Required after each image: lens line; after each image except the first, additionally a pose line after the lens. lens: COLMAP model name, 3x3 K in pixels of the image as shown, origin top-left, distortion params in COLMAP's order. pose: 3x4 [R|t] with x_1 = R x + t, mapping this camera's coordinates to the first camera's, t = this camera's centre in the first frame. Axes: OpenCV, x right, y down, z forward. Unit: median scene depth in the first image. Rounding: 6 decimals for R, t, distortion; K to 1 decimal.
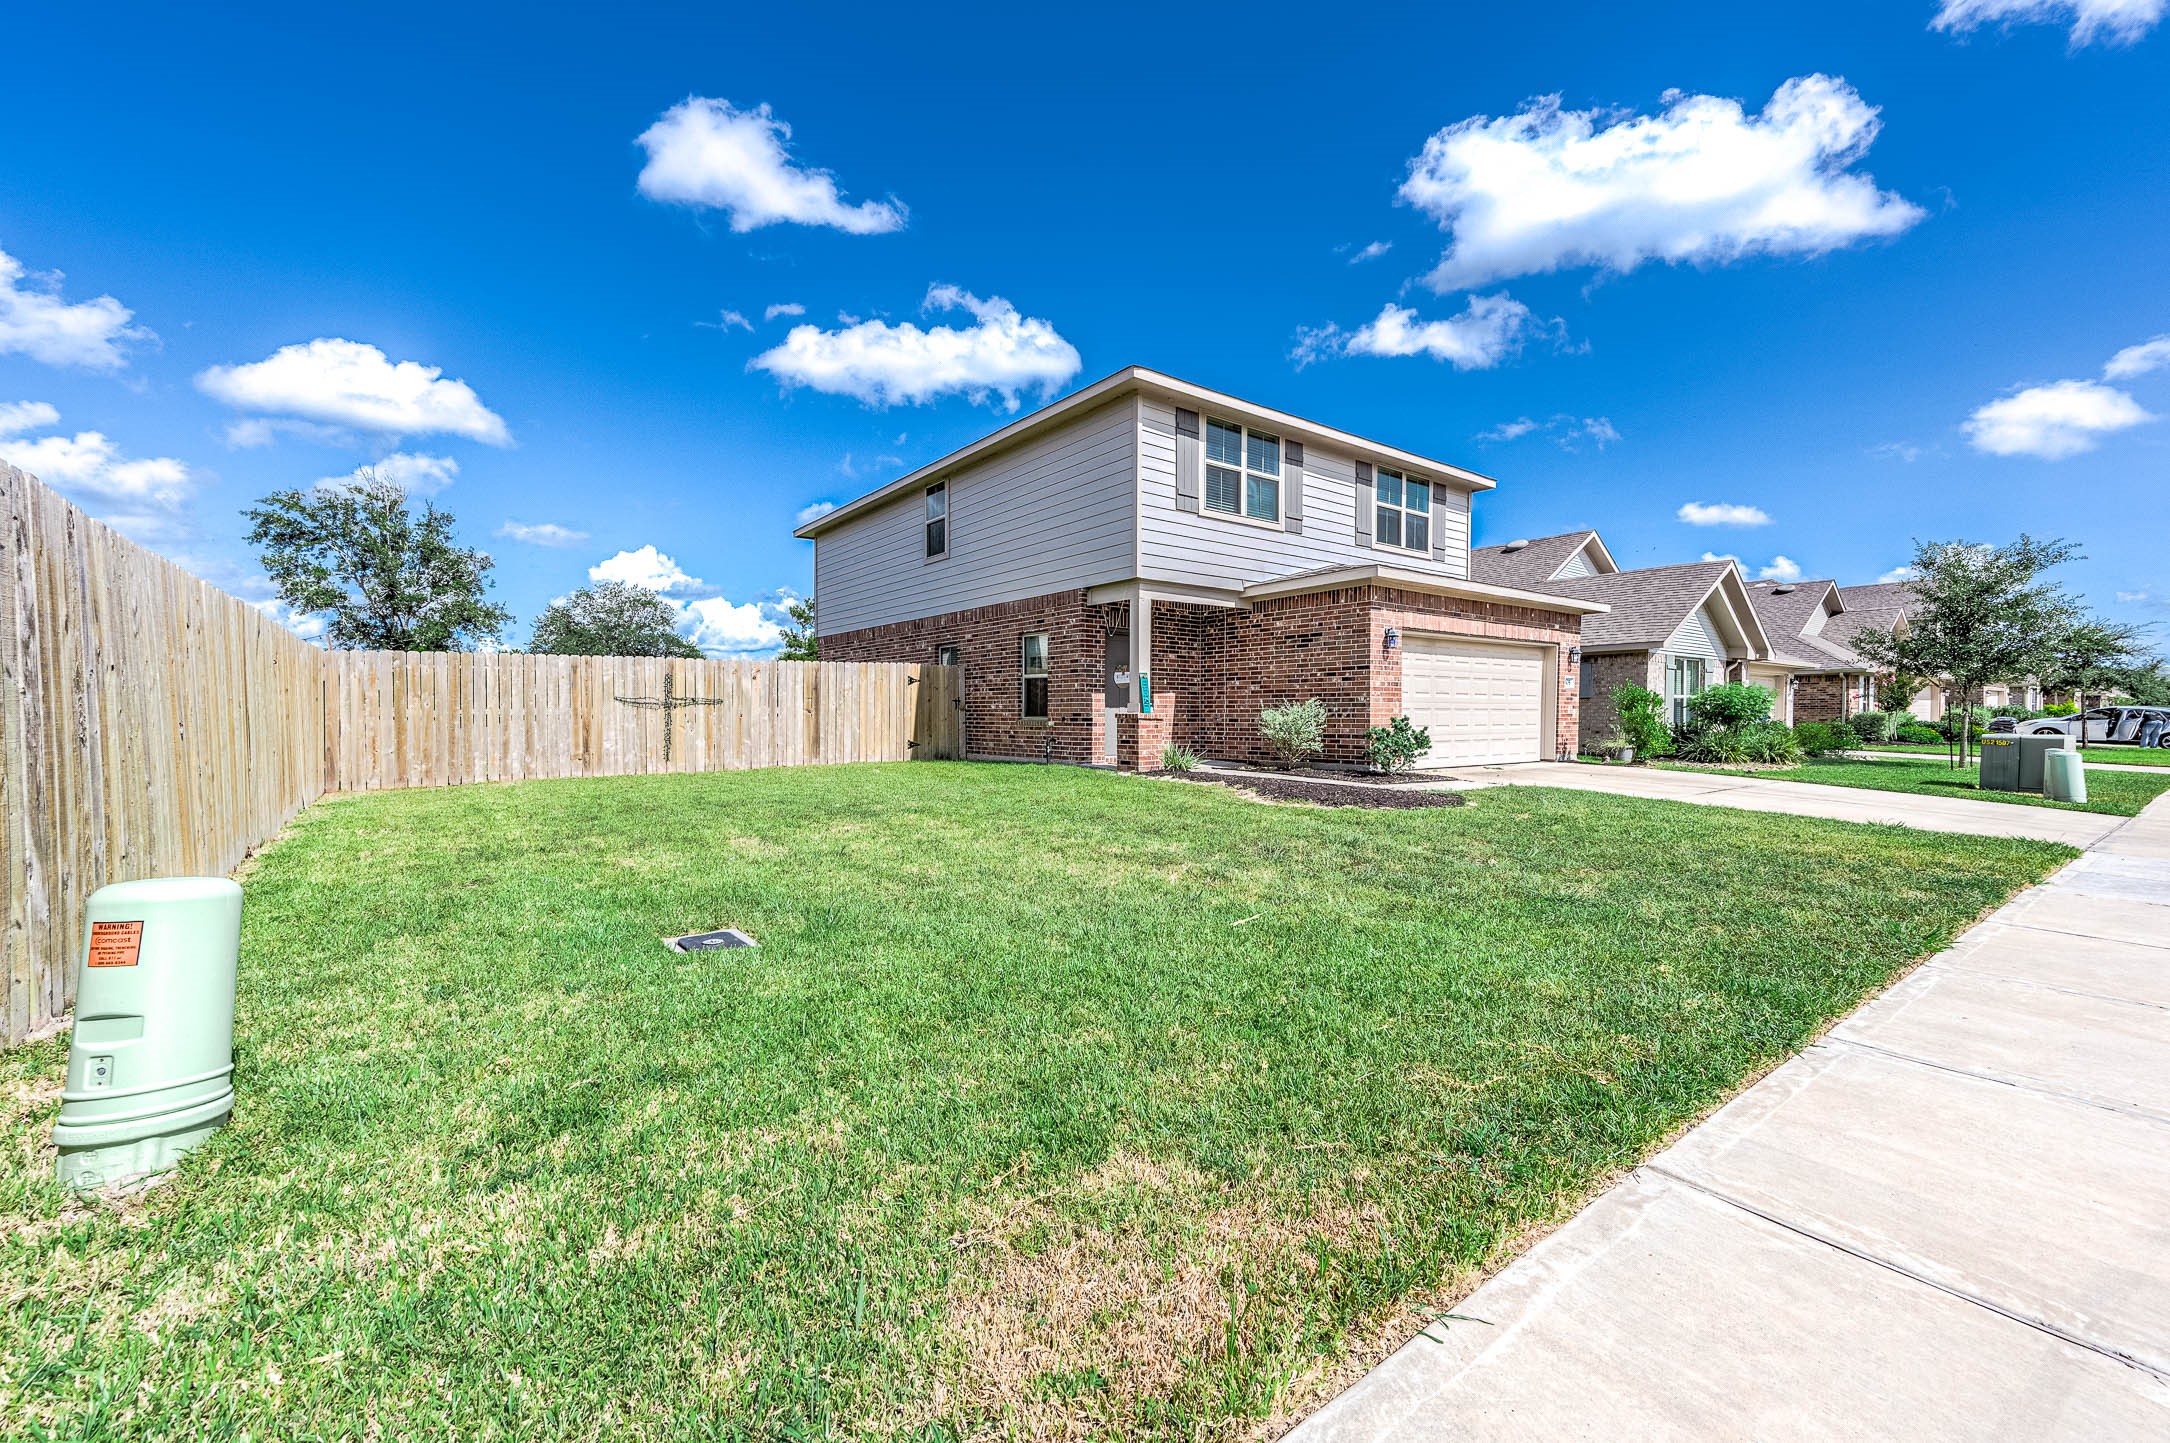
lens RADIAL K [[861.5, 0, 1094.8], [0, 861.5, 733.5], [0, 0, 1]] dist [0.019267, 0.000992]
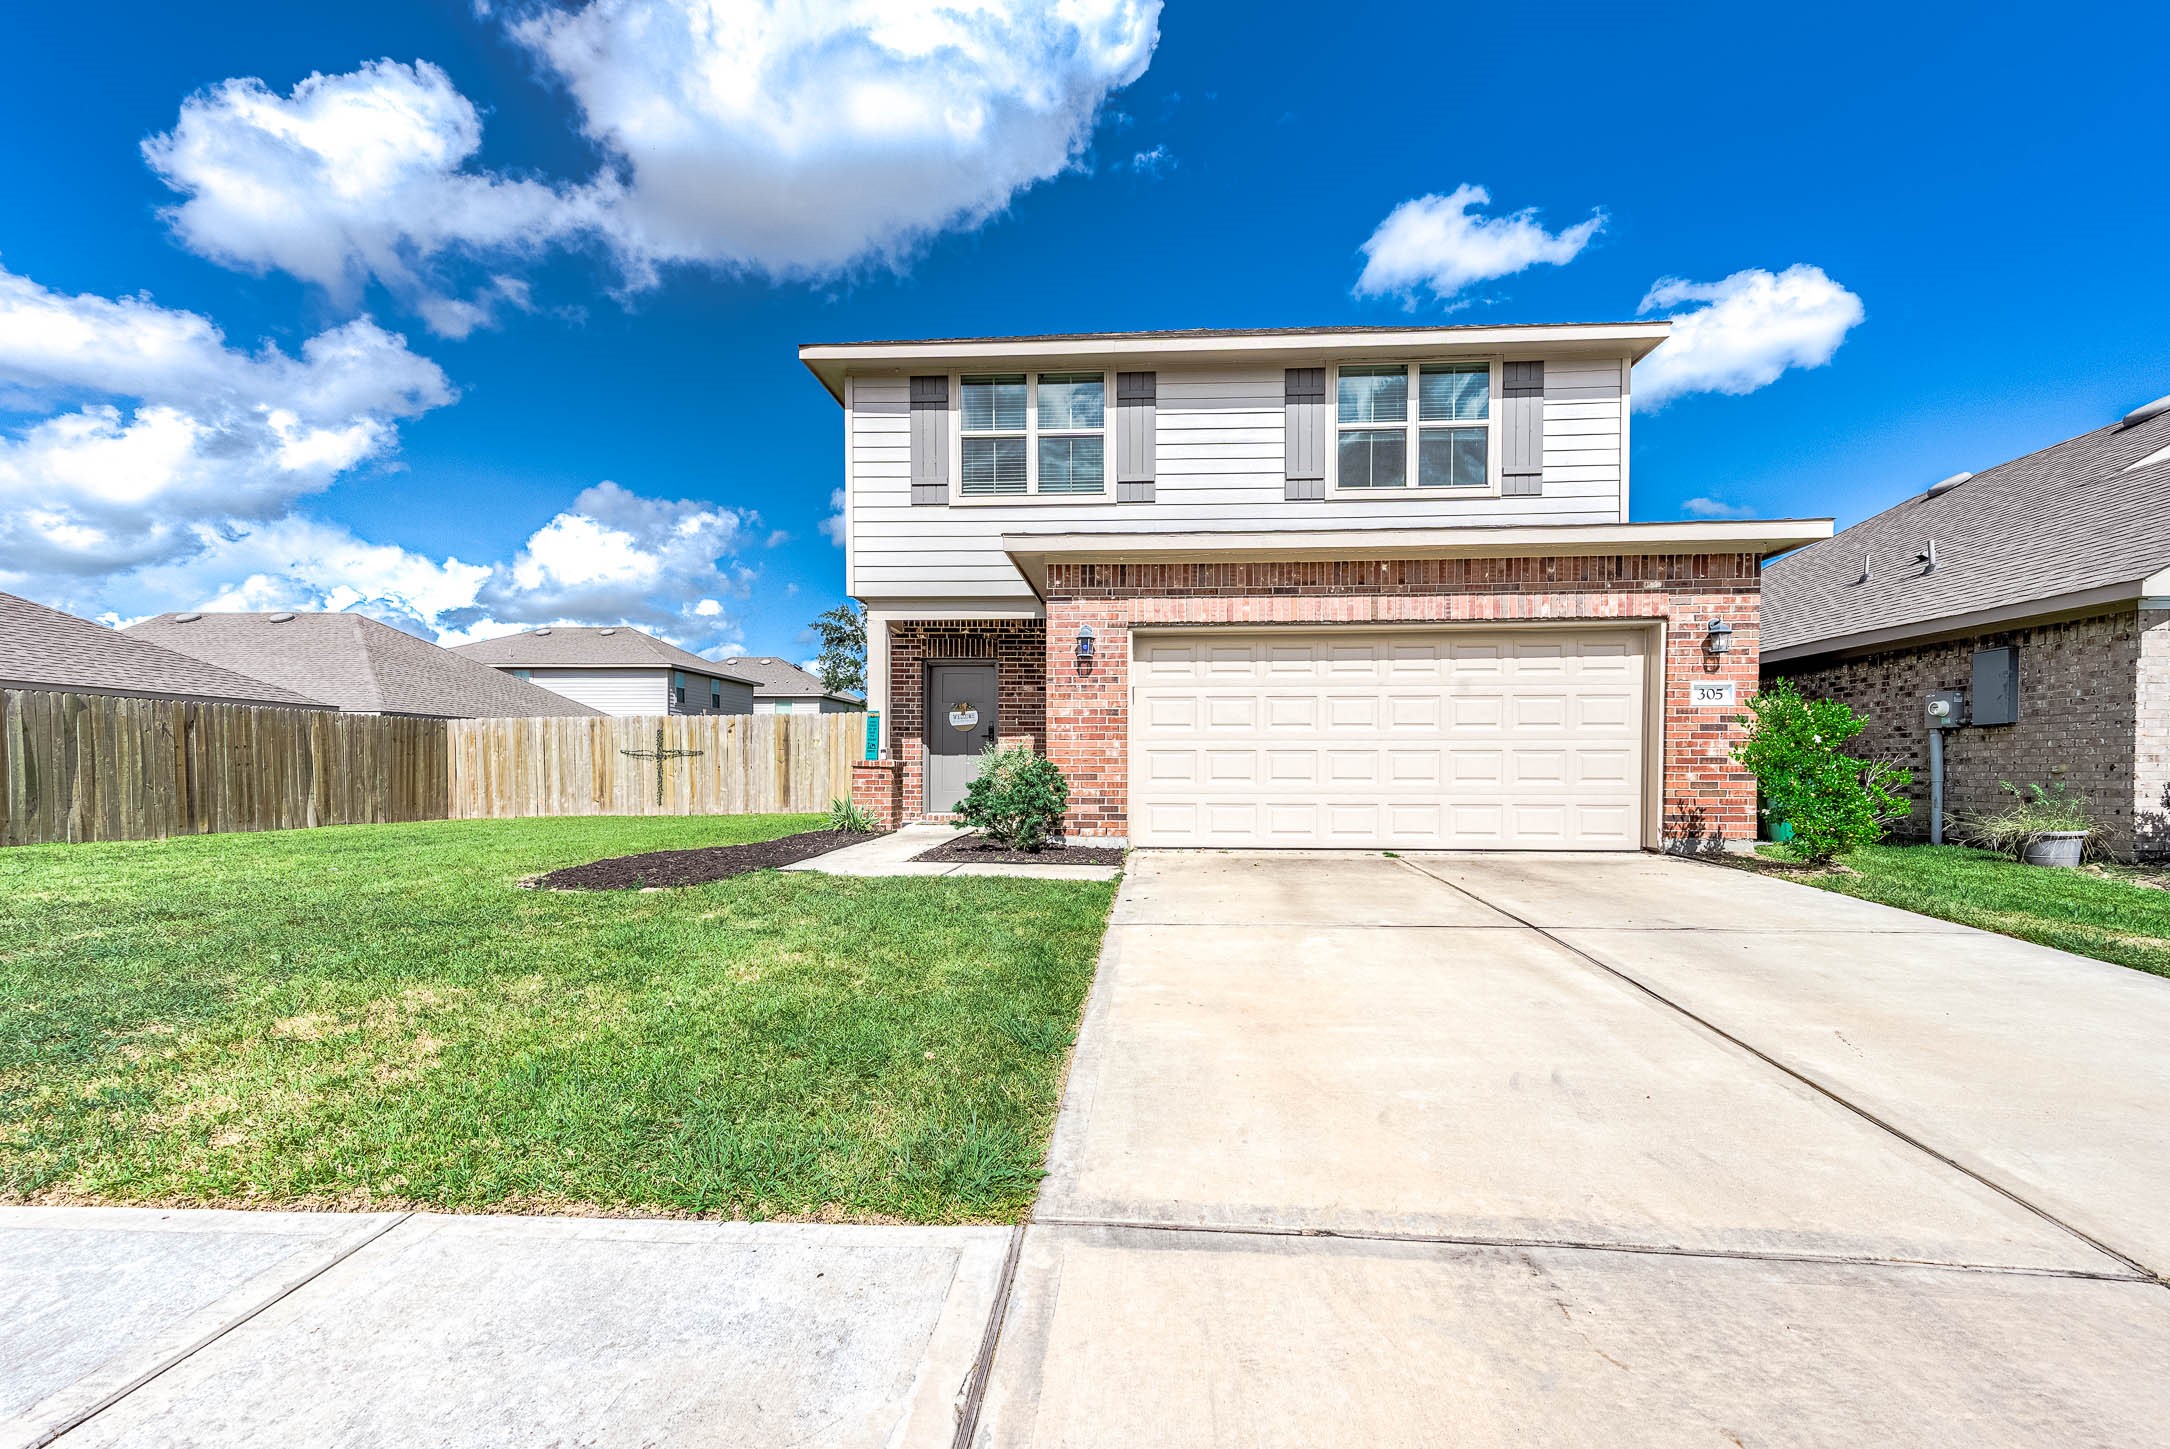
lens RADIAL K [[922.5, 0, 1104.0], [0, 922.5, 778.2], [0, 0, 1]] dist [0.019967, 0.001206]
pose [[0.757383, 0.005166, -0.652951, 0.737908], [-0.016895, 0.999789, -0.011687, 0.000340], [0.652753, 0.019883, 0.757310, 0.442310]]
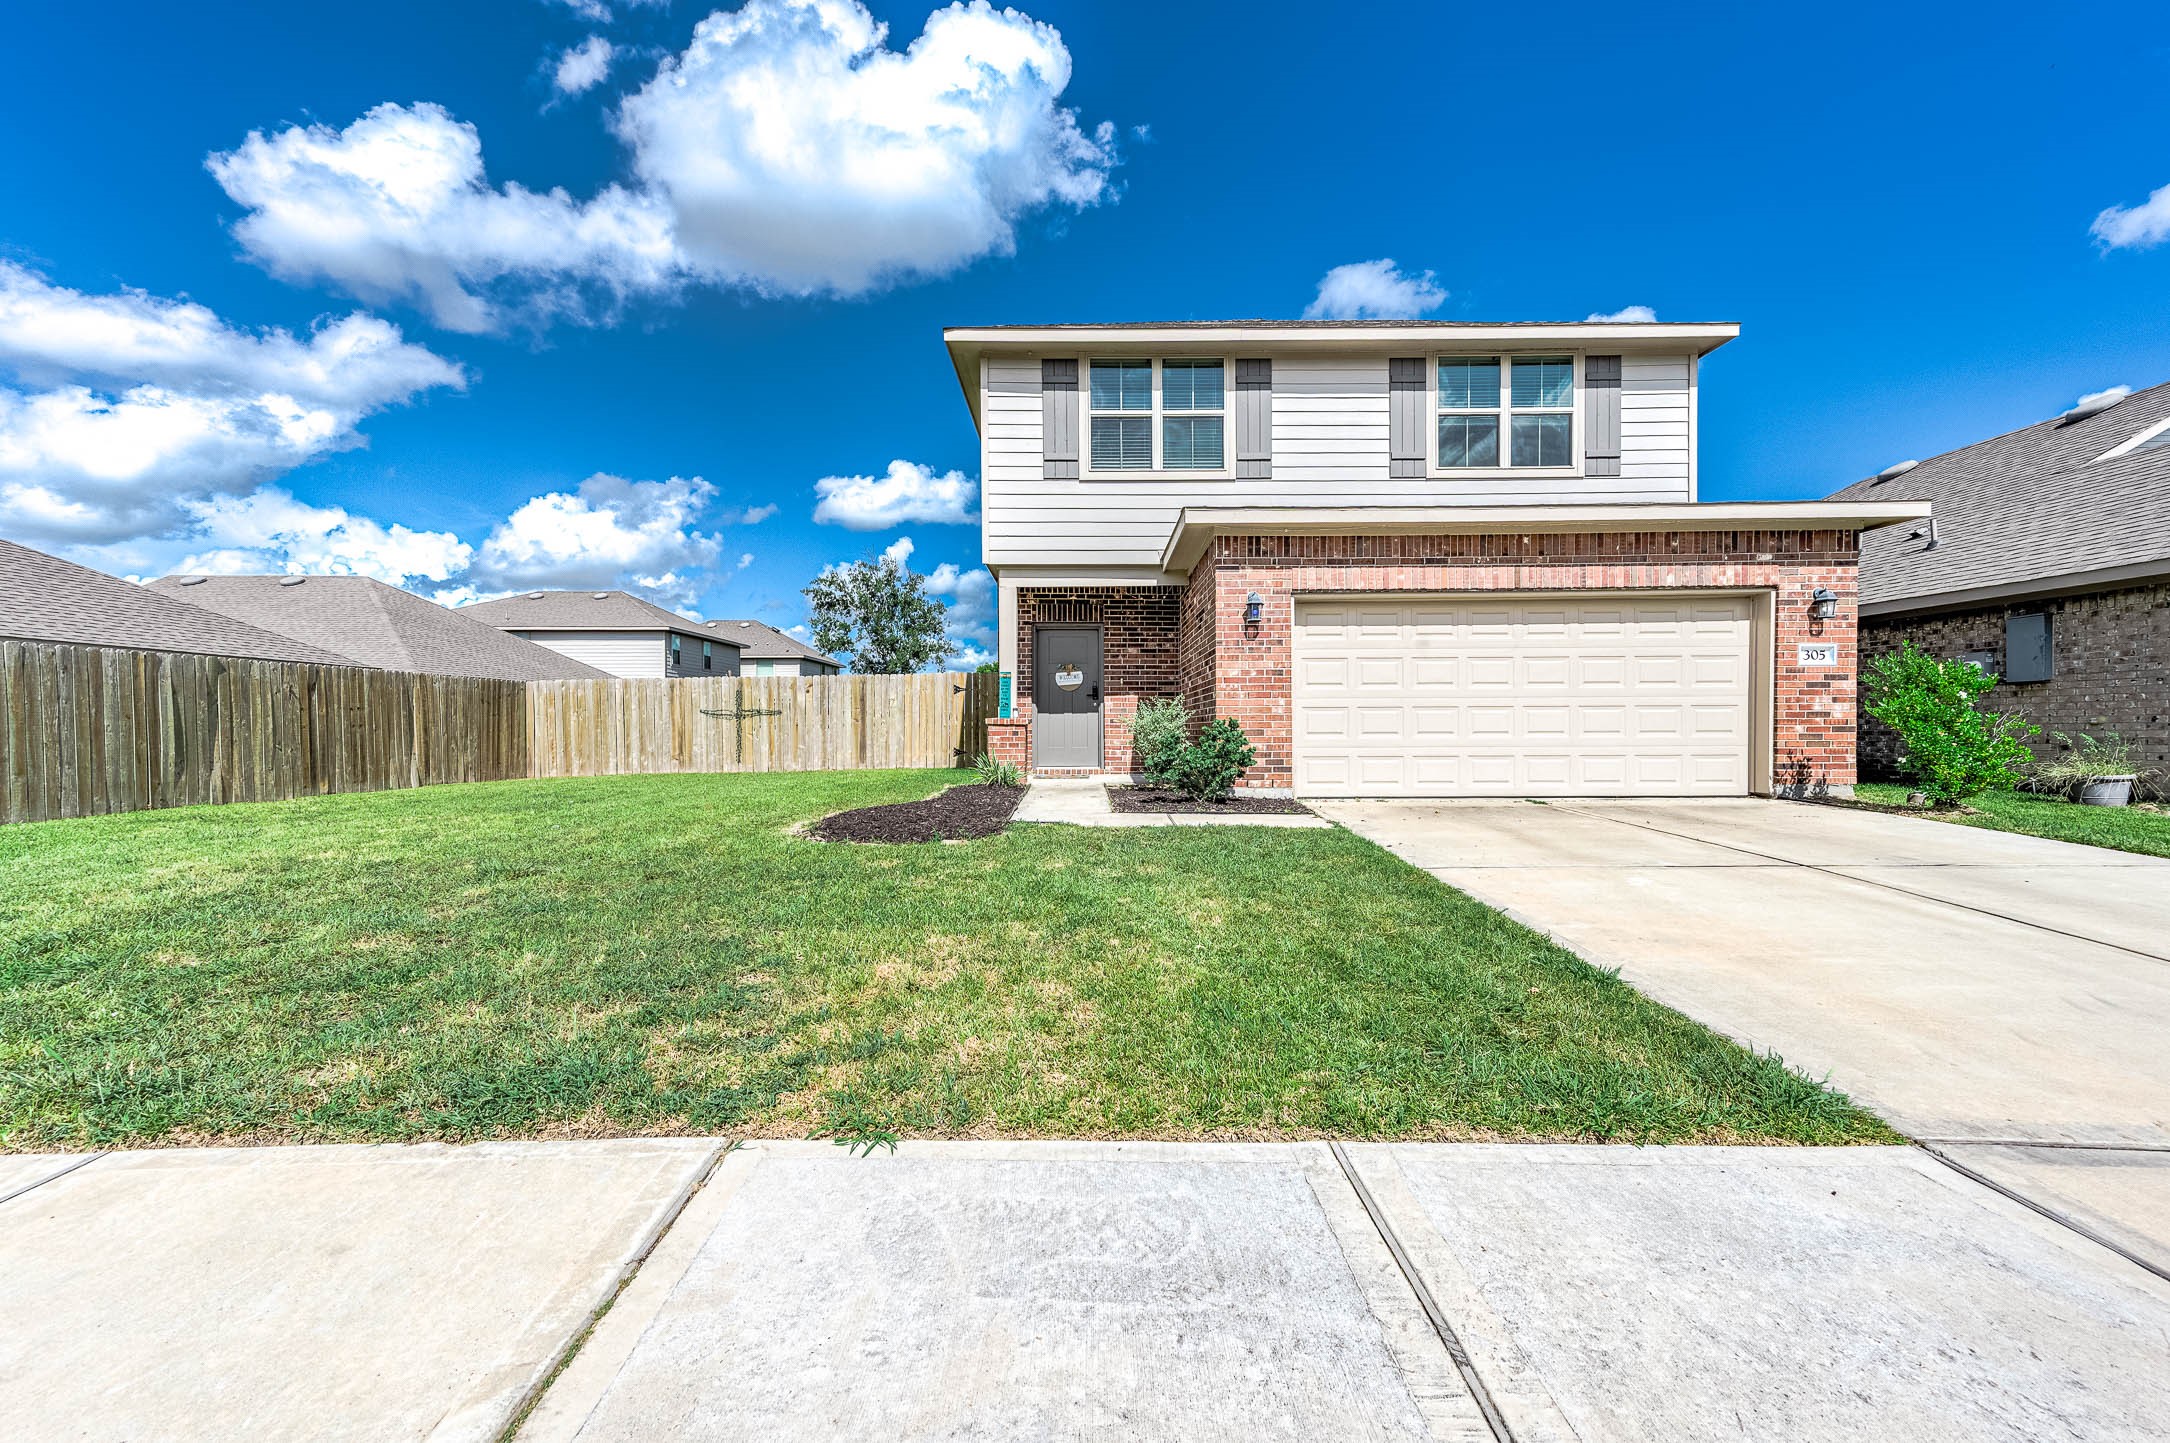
lens RADIAL K [[861.5, 0, 1087.0], [0, 861.5, 726.9], [0, 0, 1]] dist [0.019267, 0.000992]
pose [[0.795882, -0.004857, -0.605433, 0.601510], [-0.009854, 0.999731, -0.020974, 0.002659], [0.605372, 0.022659, 0.795620, 0.330309]]
